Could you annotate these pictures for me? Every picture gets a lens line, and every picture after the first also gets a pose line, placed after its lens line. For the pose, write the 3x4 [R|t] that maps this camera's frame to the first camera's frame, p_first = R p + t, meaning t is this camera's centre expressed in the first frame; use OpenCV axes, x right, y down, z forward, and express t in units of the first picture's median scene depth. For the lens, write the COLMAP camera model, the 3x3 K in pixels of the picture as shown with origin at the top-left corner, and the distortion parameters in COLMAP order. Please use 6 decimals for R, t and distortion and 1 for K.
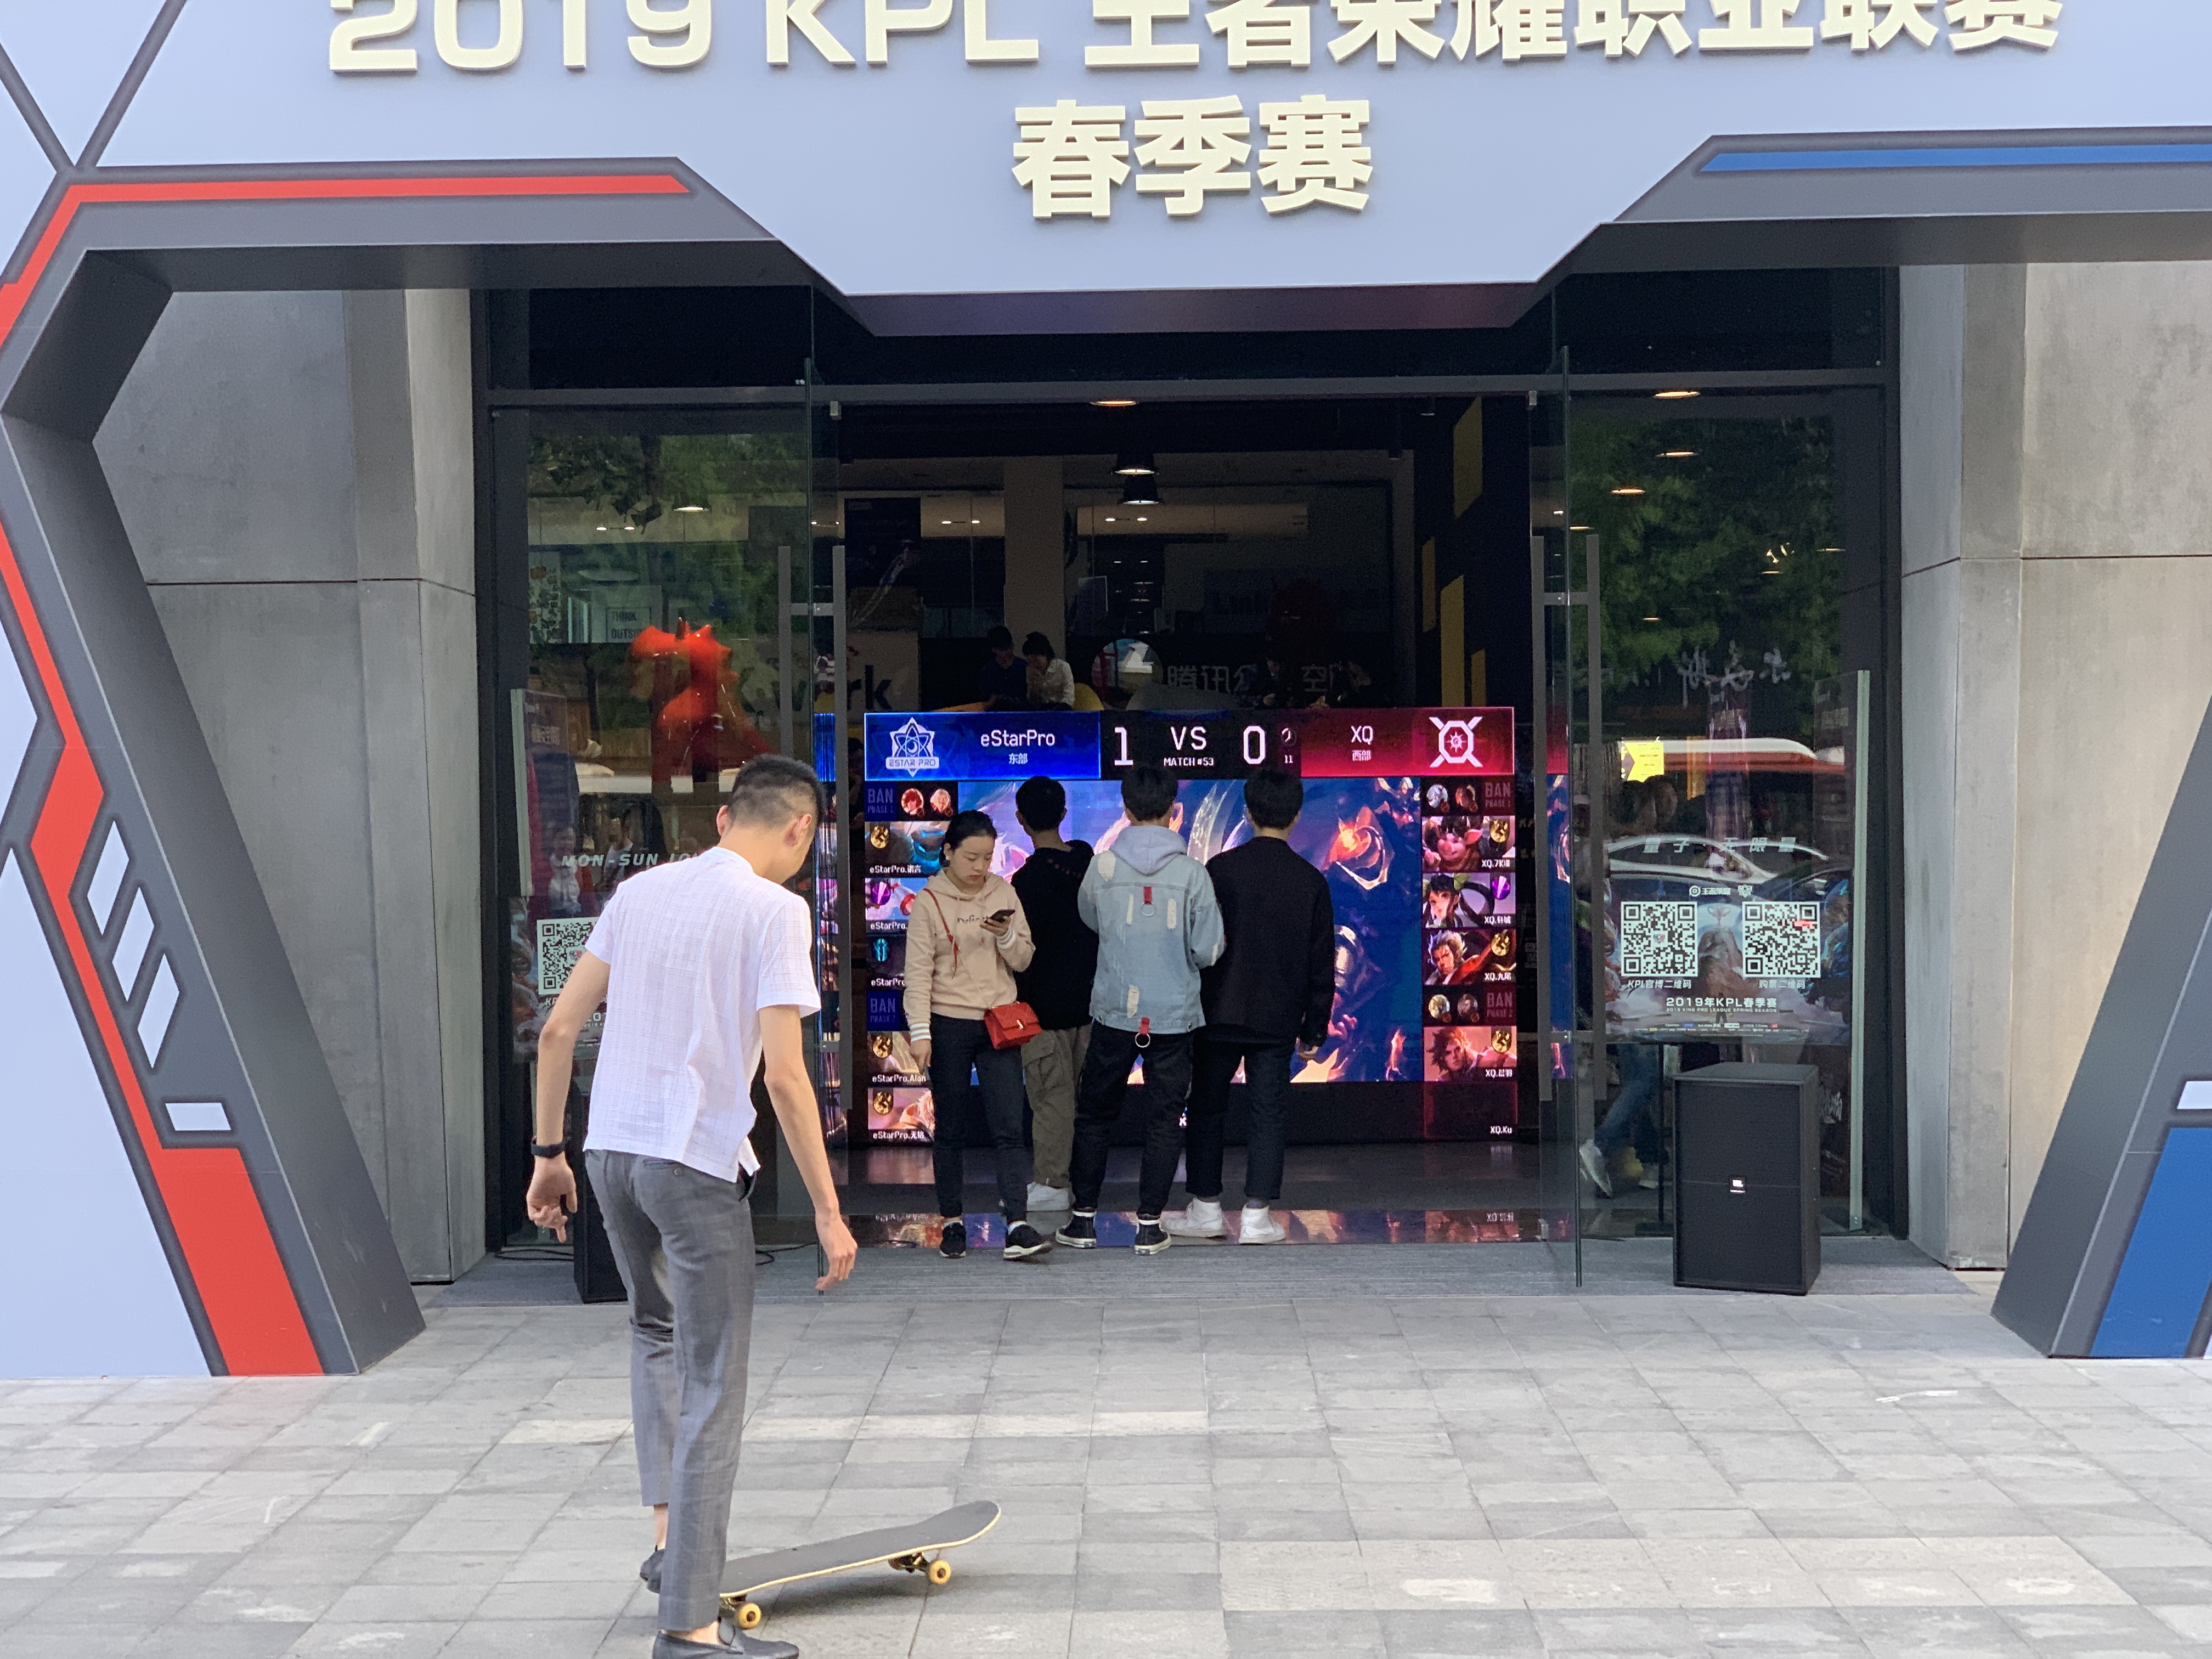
lens RADIAL K [[3333.7, 0, 1112.2], [0, 3333.7, 828.3], [0, 0, 1]] dist [0.074905, 0.000000]
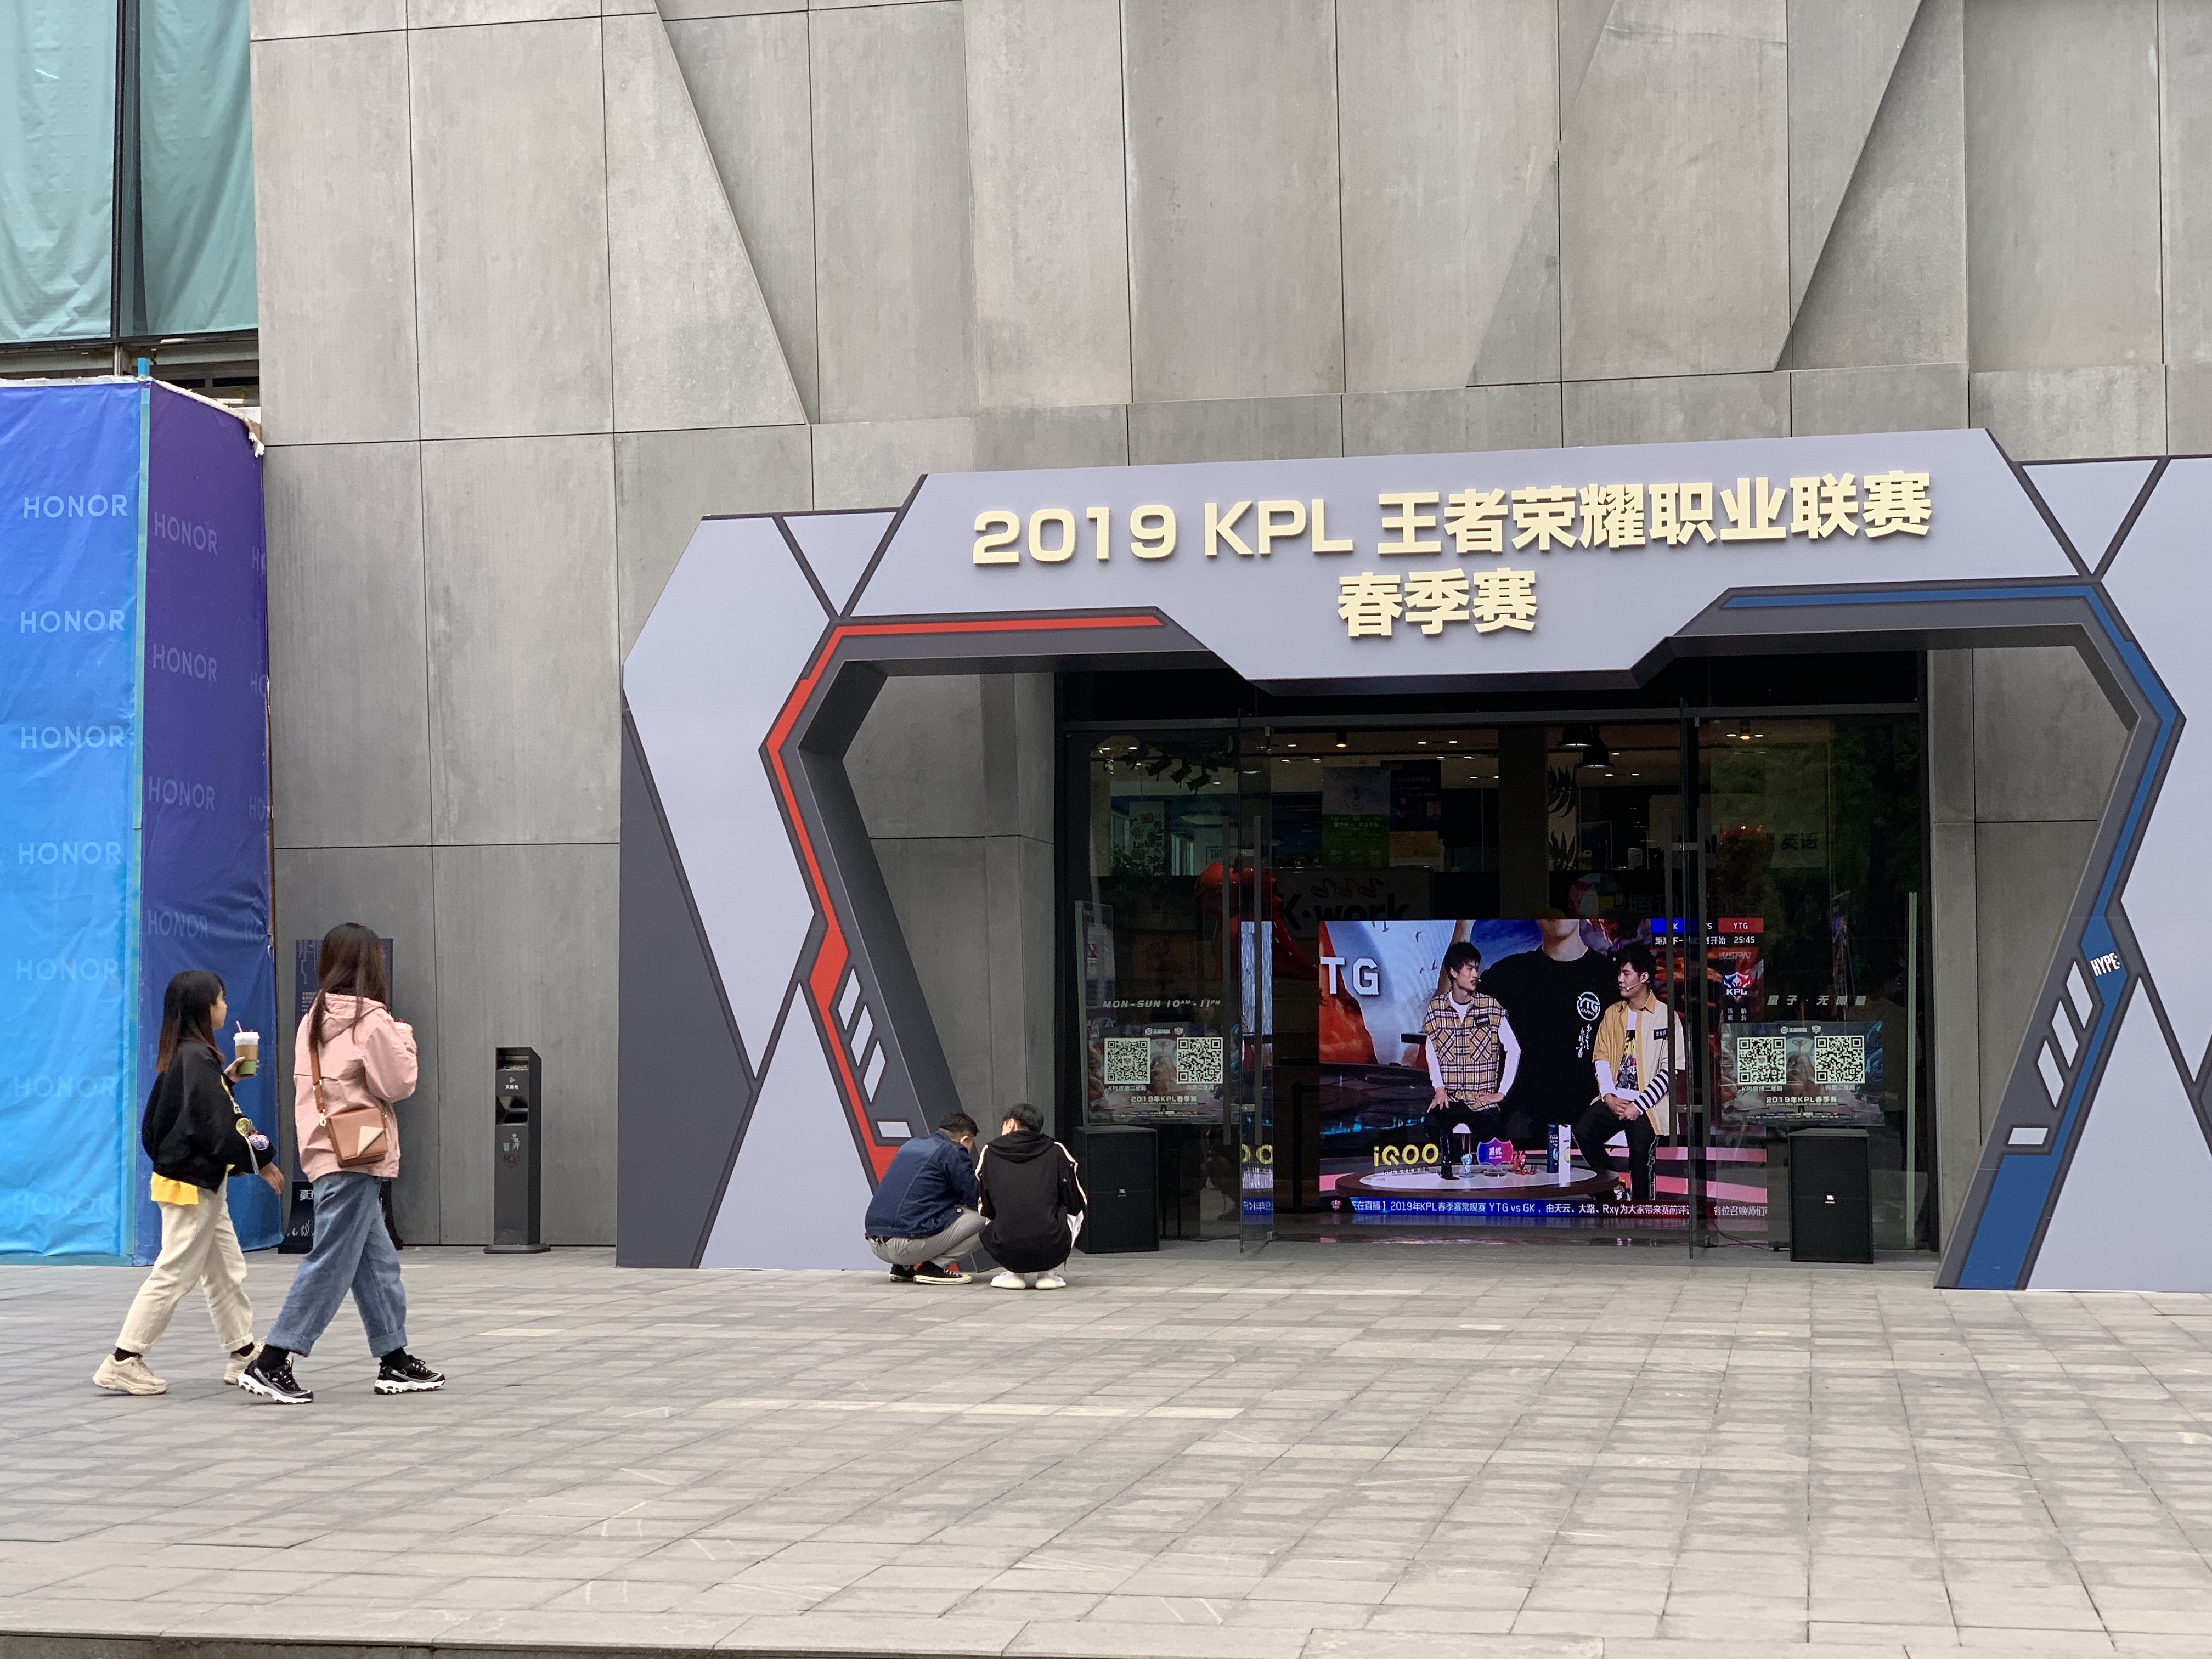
lens RADIAL K [[3333.7, 0, 1100.9], [0, 3333.7, 838.7], [0, 0, 1]] dist [0.074905, 0.000000]
pose [[0.980929, -0.000654, -0.194367, 0.195428], [-0.012489, 0.997716, -0.066388, 0.047488], [0.193966, 0.067549, 0.978680, -0.784138]]
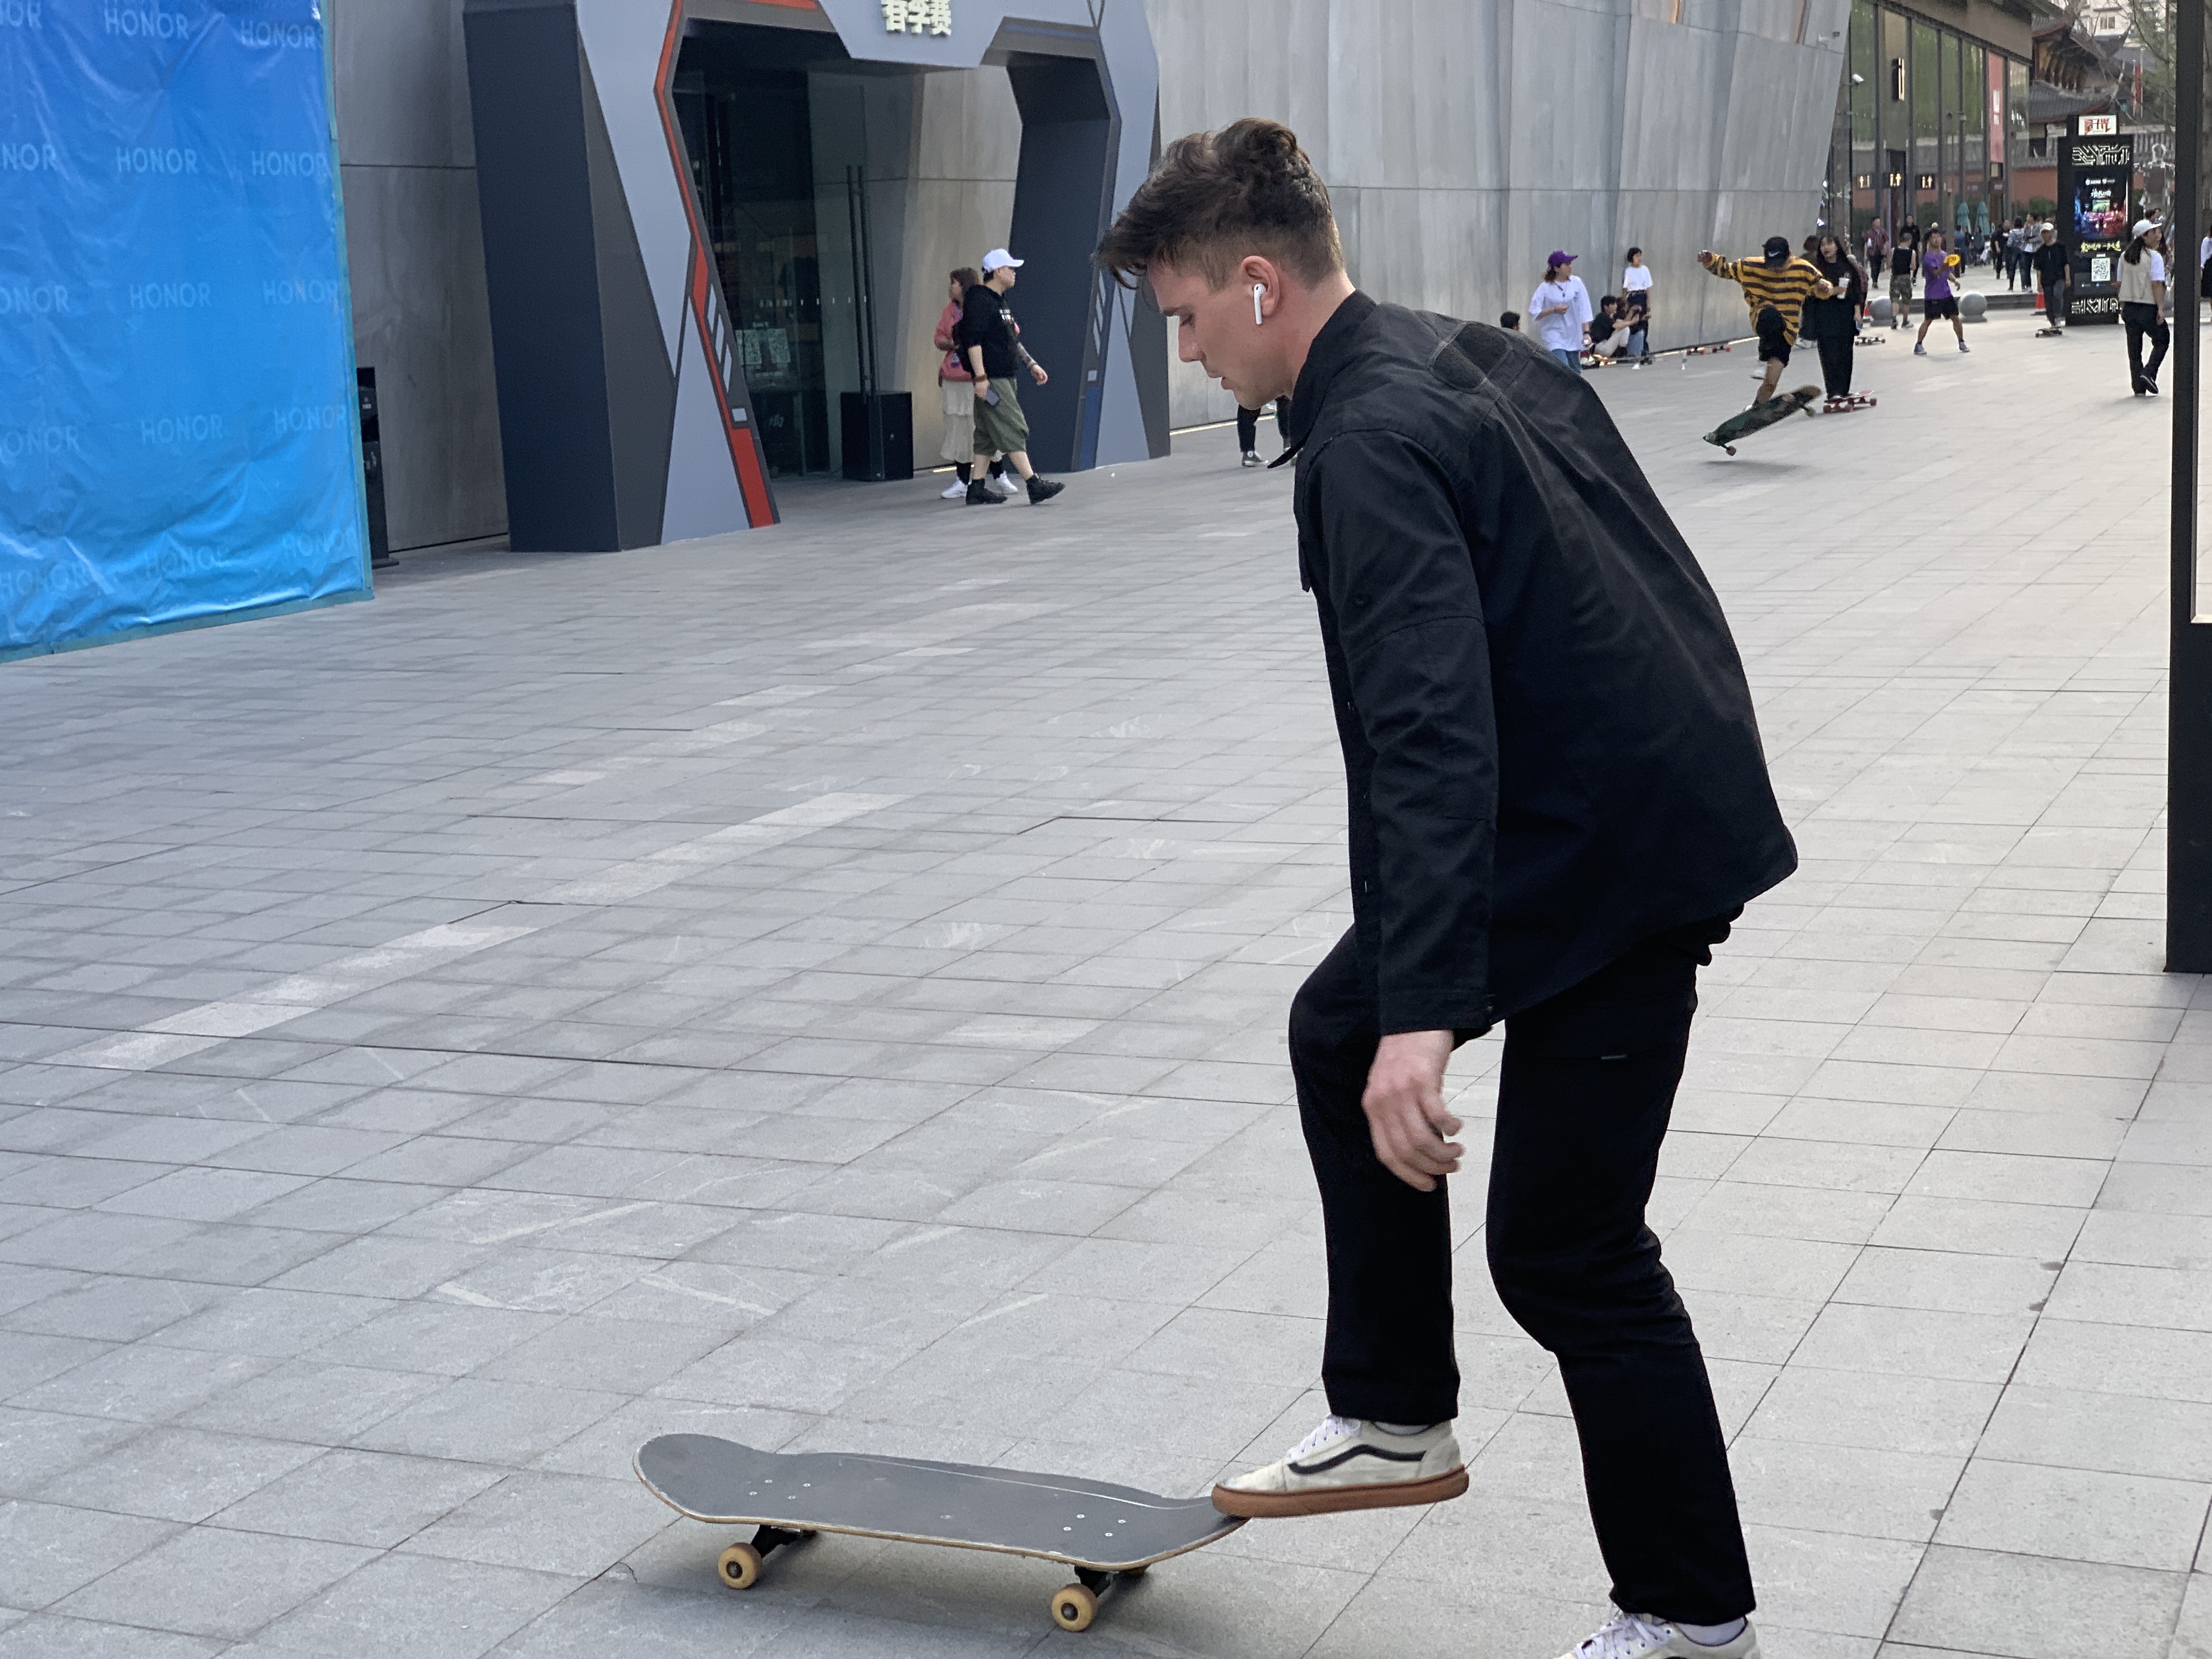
lens RADIAL K [[3333.7, 0, 1105.8], [0, 3333.7, 825.9], [0, 0, 1]] dist [0.074905, 0.000000]
pose [[0.366347, -0.155279, 0.917430, -2.321501], [0.051263, 0.987848, 0.146727, 0.042599], [-0.929065, -0.006723, 0.369855, -0.065231]]
